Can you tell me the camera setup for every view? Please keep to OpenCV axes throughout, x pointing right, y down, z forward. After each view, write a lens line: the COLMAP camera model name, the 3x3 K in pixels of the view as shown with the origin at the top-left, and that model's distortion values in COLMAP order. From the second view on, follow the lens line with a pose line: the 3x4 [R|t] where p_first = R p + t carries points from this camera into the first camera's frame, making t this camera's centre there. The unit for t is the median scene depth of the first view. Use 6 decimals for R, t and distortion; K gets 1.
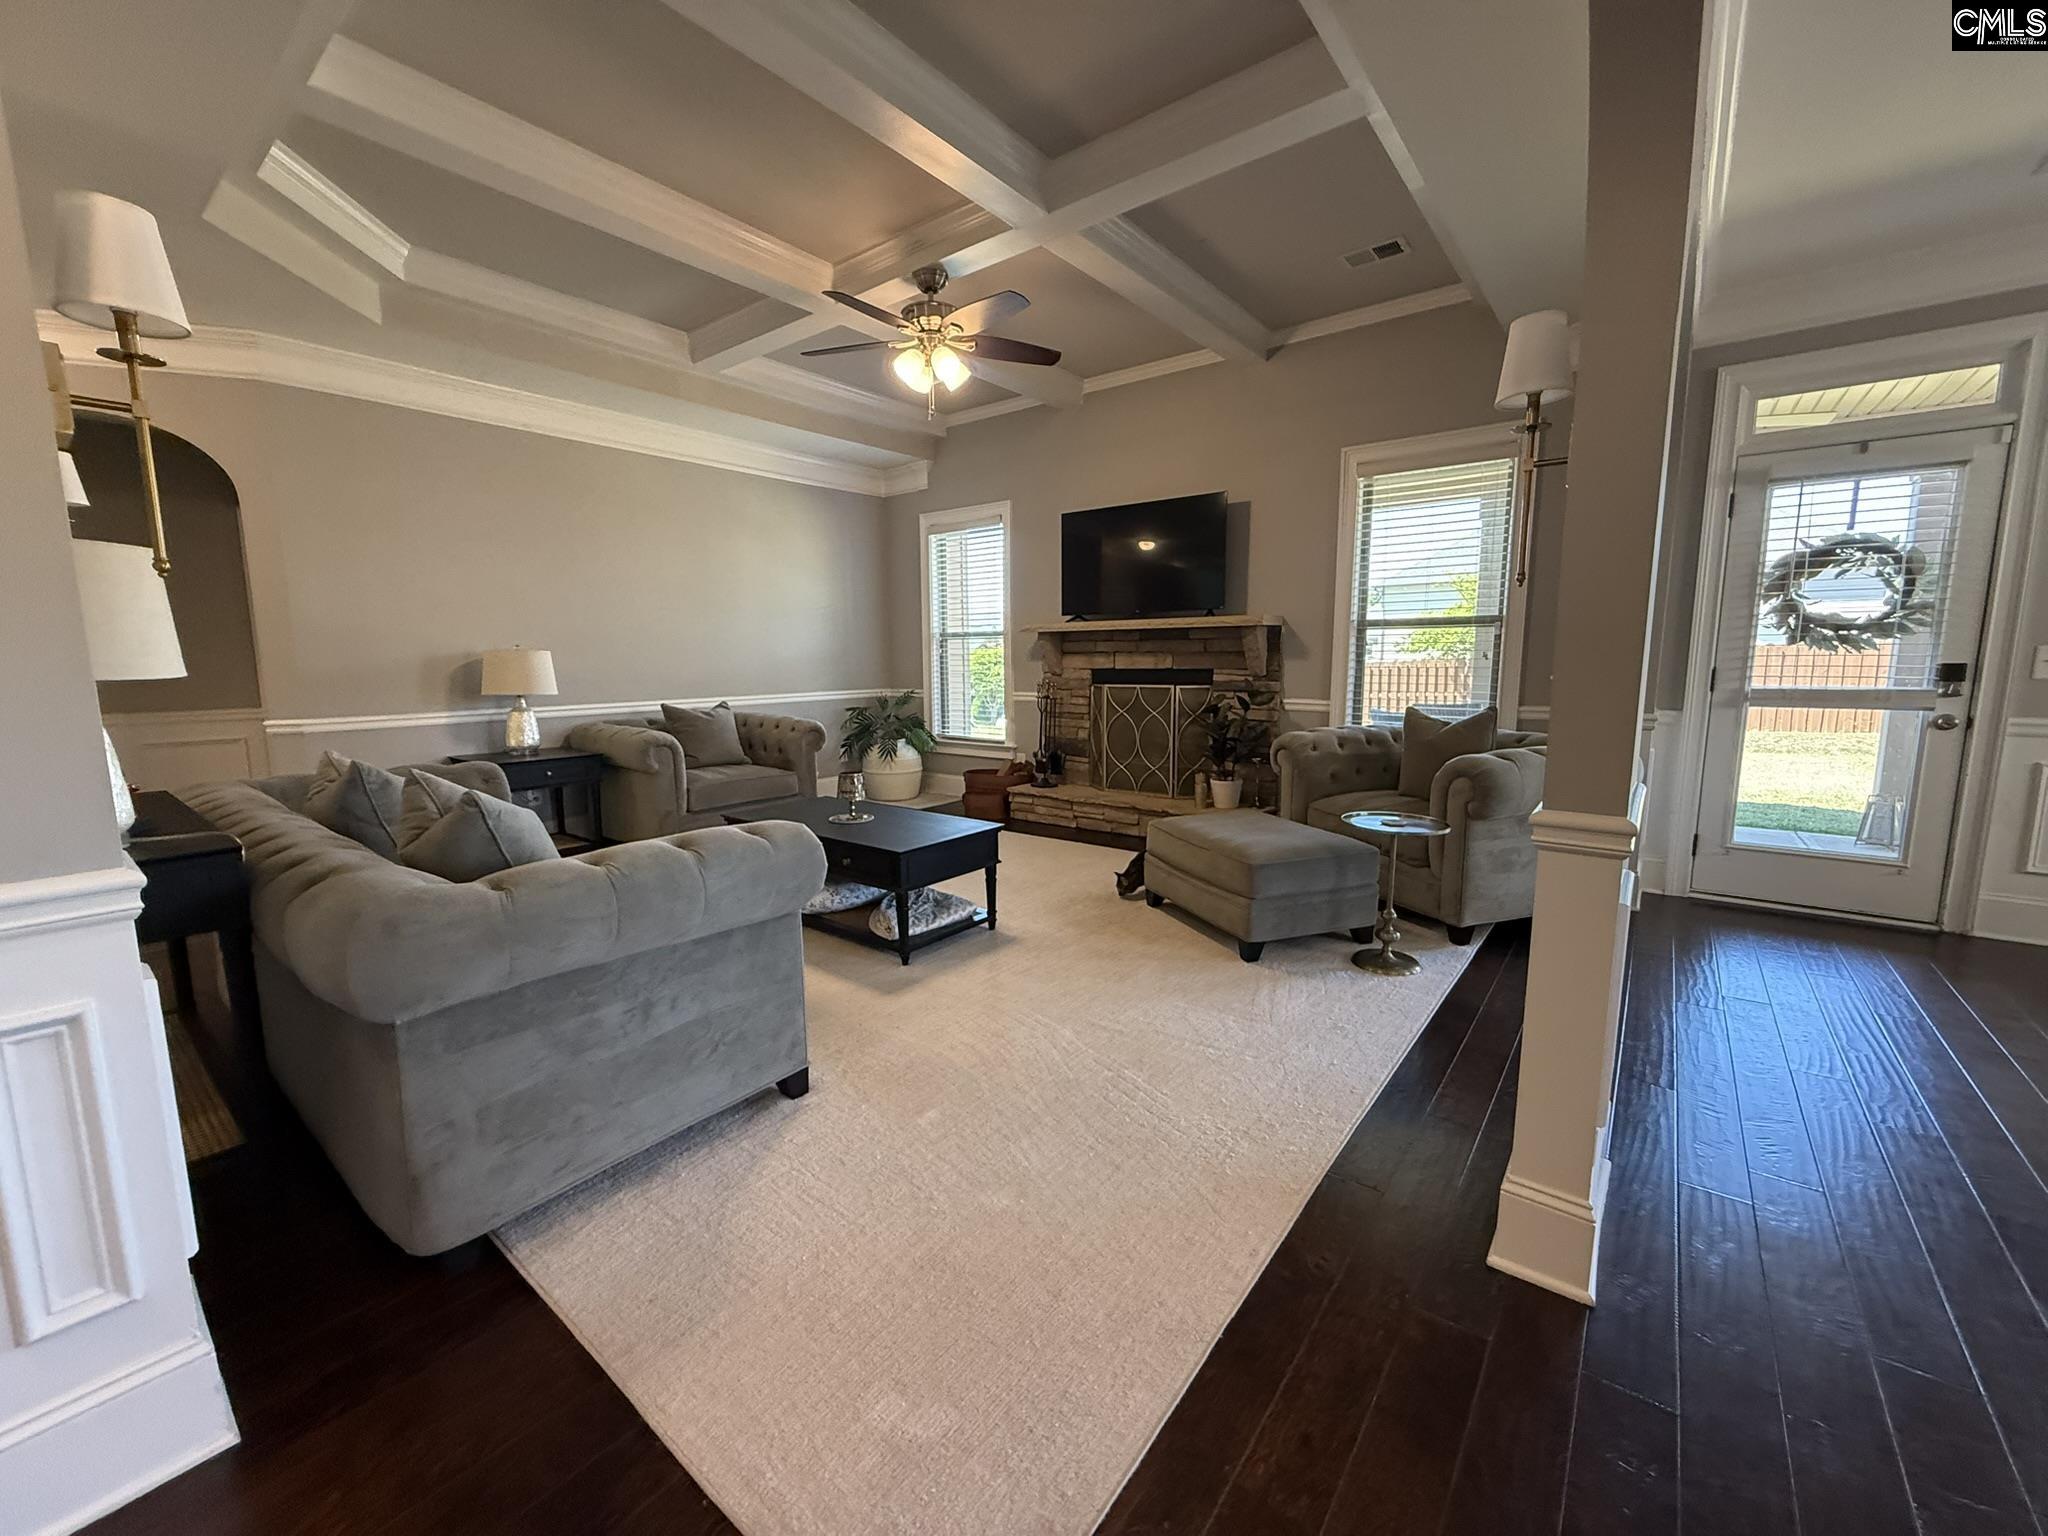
lens RADIAL K [[813.0, 0, 1024.0], [0, 813.0, 768.0], [0, 0, 1]] dist [0.000755, -0.000023]
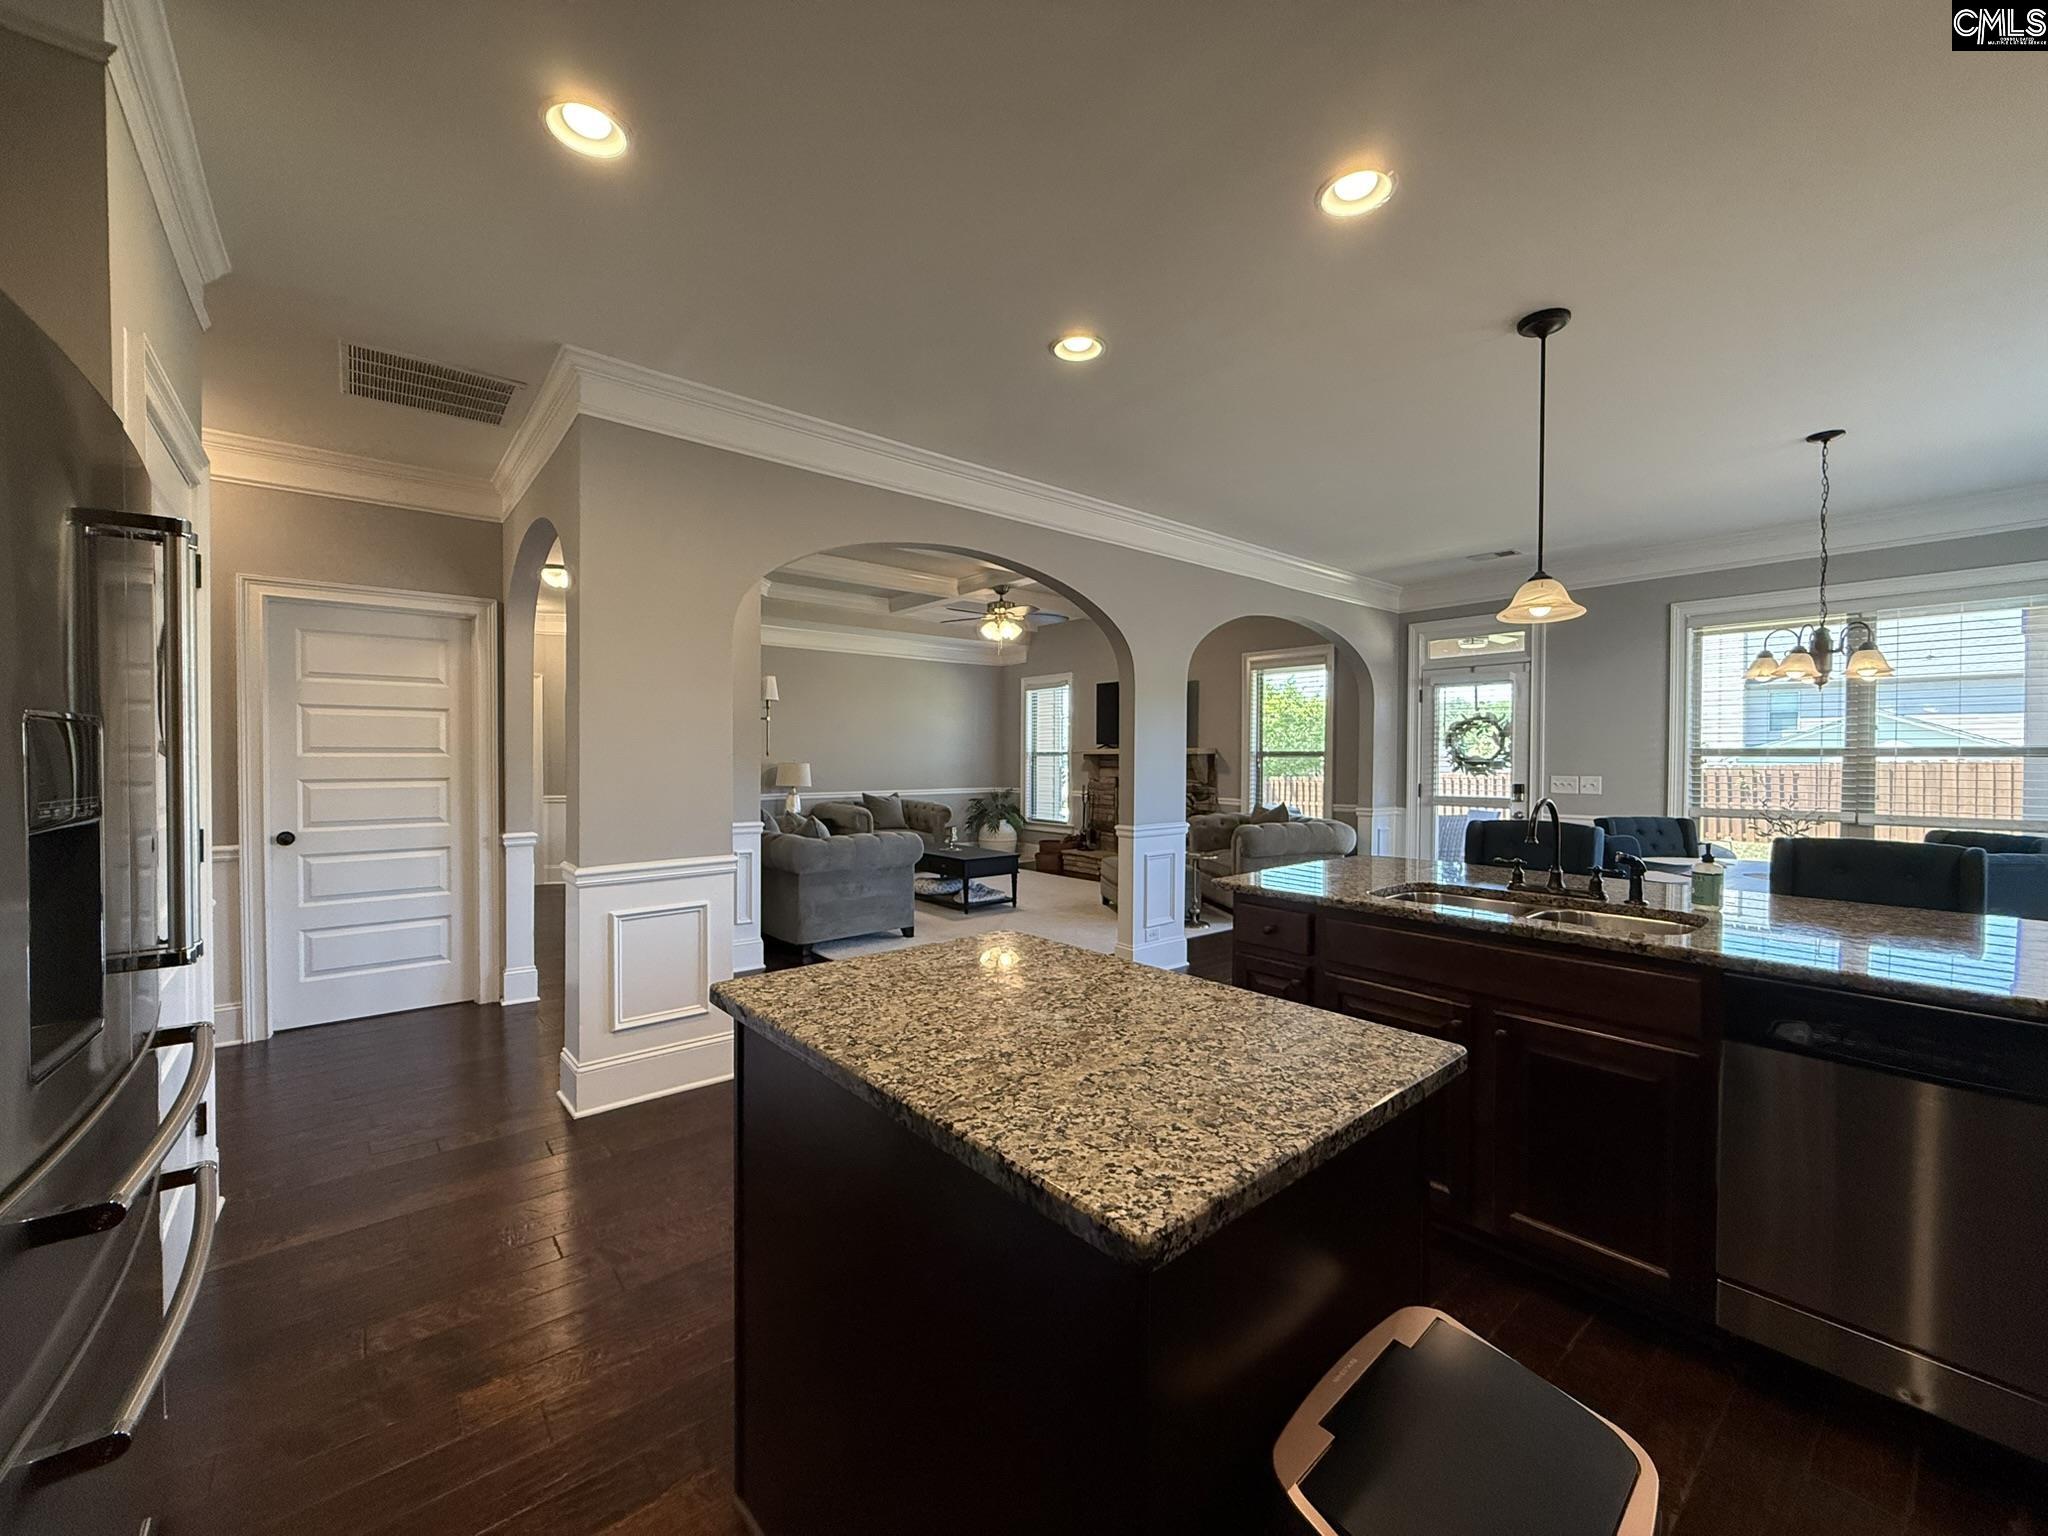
lens RADIAL K [[813.0, 0, 1024.0], [0, 813.0, 768.0], [0, 0, 1]] dist [0.000755, -0.000023]
pose [[0.978787, 0.014996, -0.204332, 0.273988], [-0.040227, 0.991972, -0.119890, 0.069008], [0.200894, 0.125566, 0.971532, -0.692888]]
